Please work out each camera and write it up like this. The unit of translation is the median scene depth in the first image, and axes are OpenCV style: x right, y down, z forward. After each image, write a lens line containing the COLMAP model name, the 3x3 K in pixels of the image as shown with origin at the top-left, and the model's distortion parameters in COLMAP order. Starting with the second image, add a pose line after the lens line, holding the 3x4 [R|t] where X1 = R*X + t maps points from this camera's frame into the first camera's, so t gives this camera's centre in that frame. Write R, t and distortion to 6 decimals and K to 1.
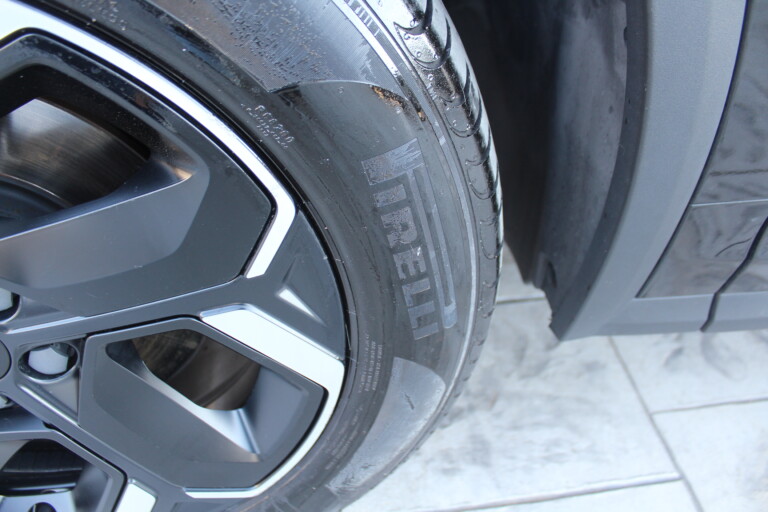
lens RADIAL K [[622.0, 0, 384.0], [0, 622.0, 256.0], [0, 0, 1]] dist [-0.181208, 0.144839]
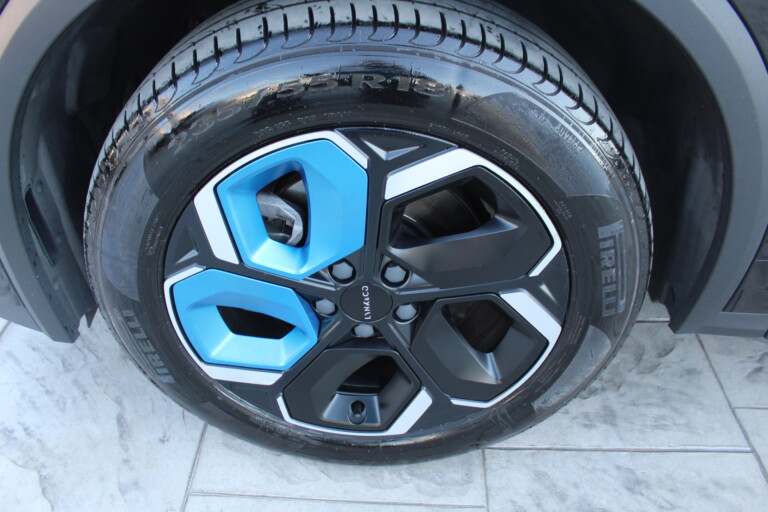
lens RADIAL K [[622.0, 0, 384.0], [0, 622.0, 256.0], [0, 0, 1]] dist [-0.181208, 0.144839]
pose [[0.984163, 0.085362, -0.155361, -0.237156], [-0.092974, 0.994766, -0.042391, 0.061550], [0.150929, 0.056164, 0.986948, -0.692511]]
